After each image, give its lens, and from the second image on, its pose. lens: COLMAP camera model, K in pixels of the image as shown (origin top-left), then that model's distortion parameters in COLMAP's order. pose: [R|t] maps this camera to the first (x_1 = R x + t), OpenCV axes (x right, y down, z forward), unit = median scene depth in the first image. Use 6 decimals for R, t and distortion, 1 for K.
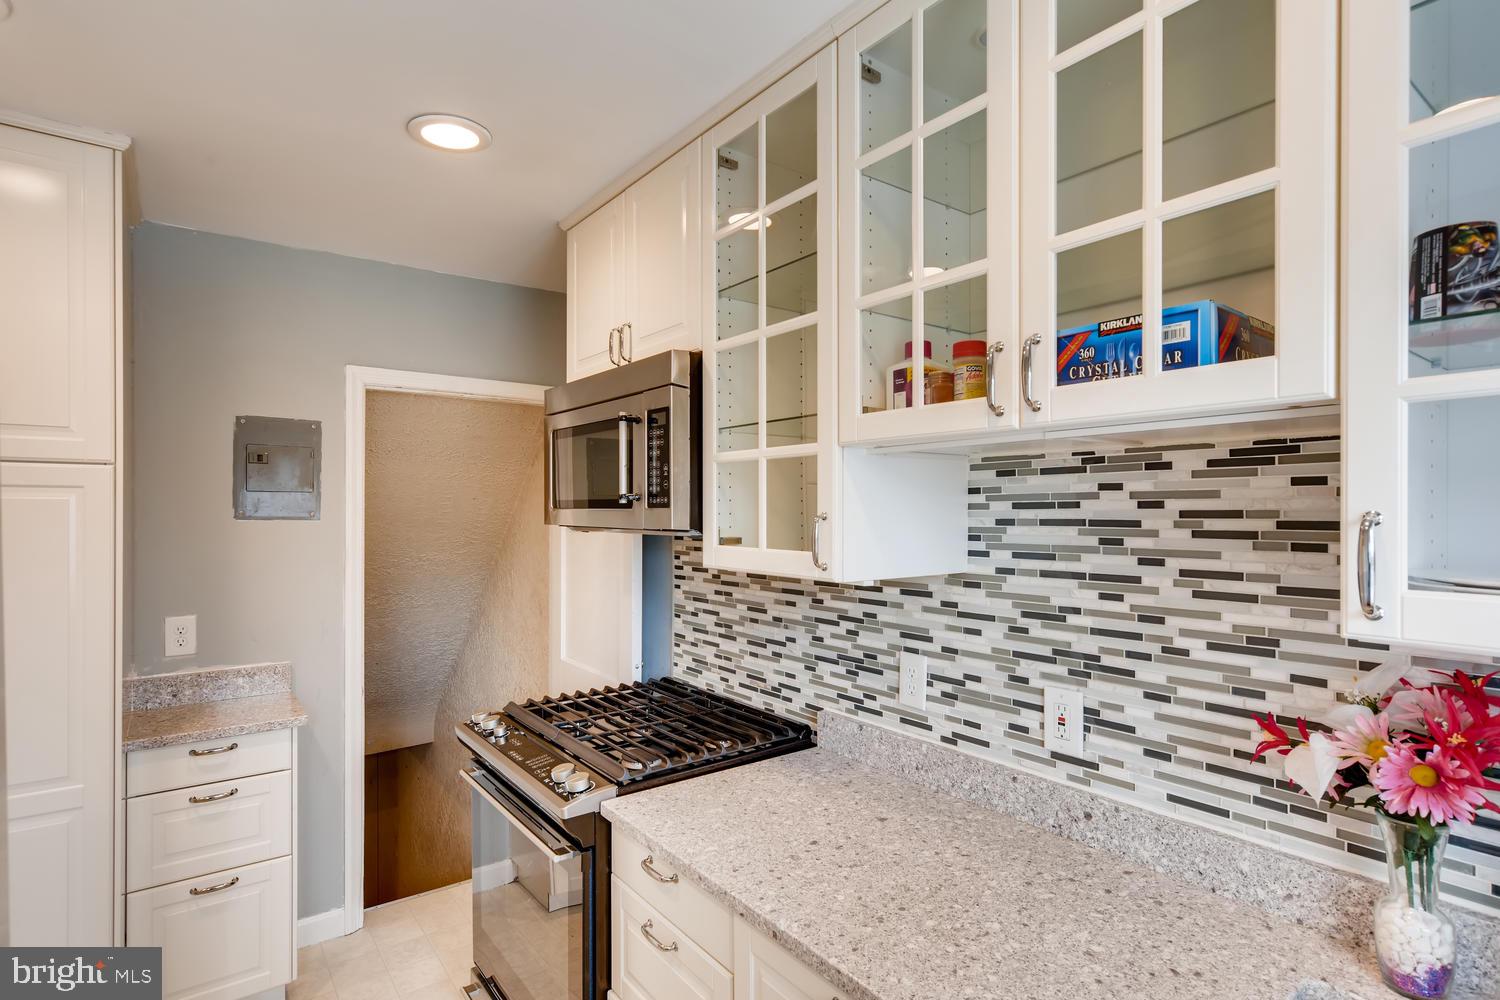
lens RADIAL K [[753.7, 0, 741.5], [0, 753.7, 506.5], [0, 0, 1]] dist [-0.001250, 0.002070]
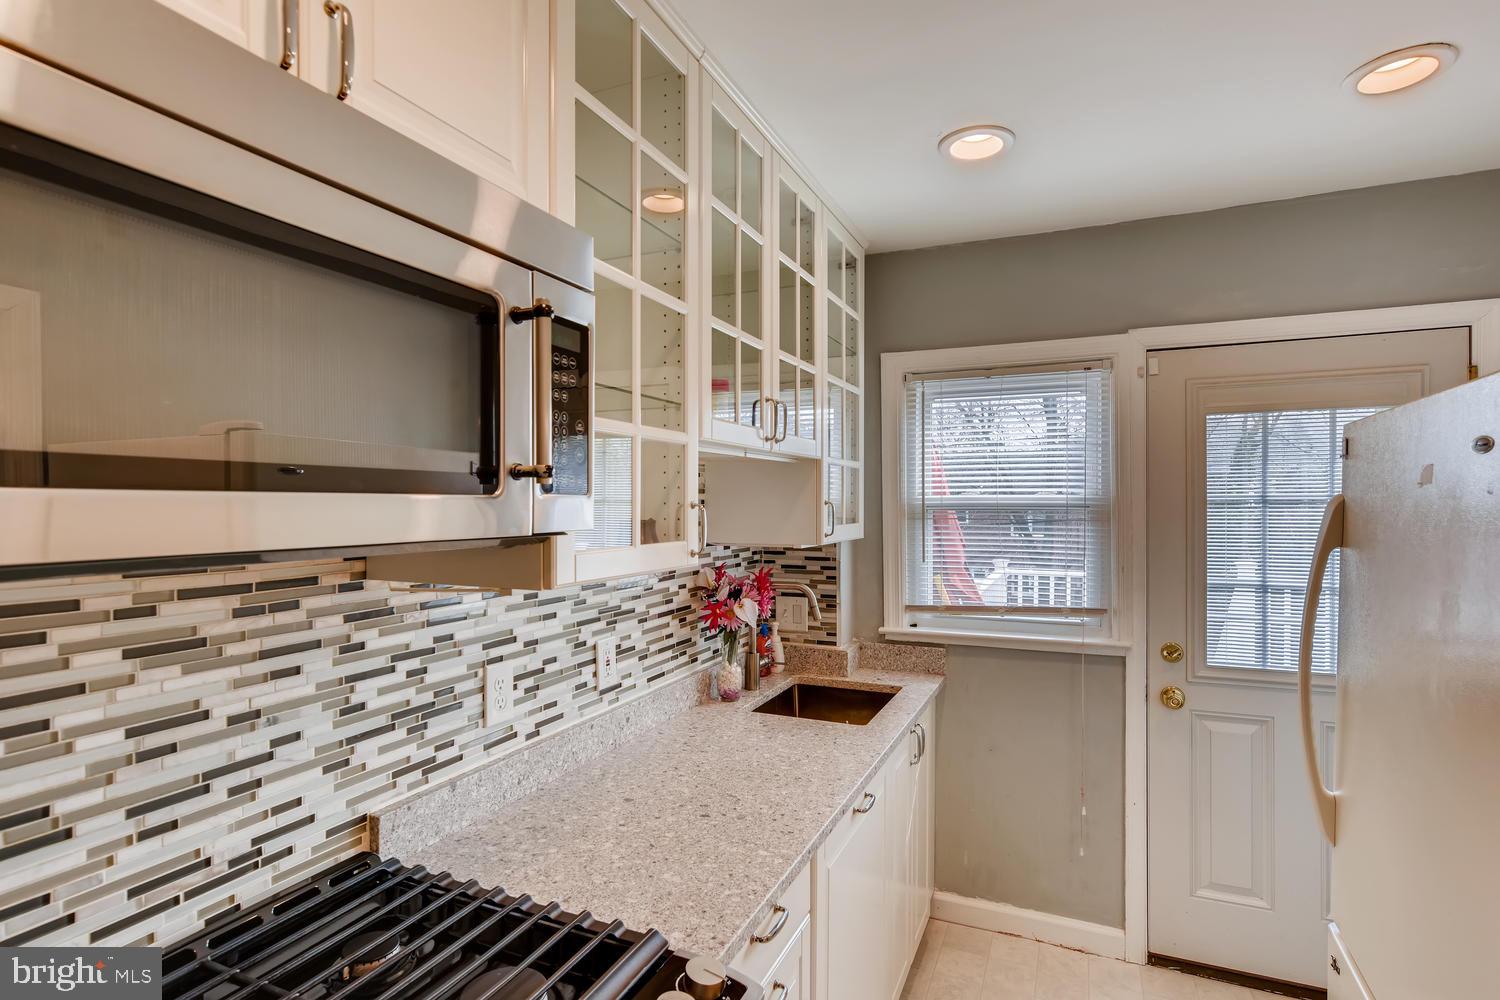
lens RADIAL K [[753.7, 0, 741.4], [0, 753.7, 501.7], [0, 0, 1]] dist [-0.001250, 0.002070]
pose [[-0.484161, 0.006170, 0.874957, -0.698850], [0.002558, 0.999981, -0.005636, 0.012554], [-0.874975, -0.000491, -0.484168, 1.205581]]
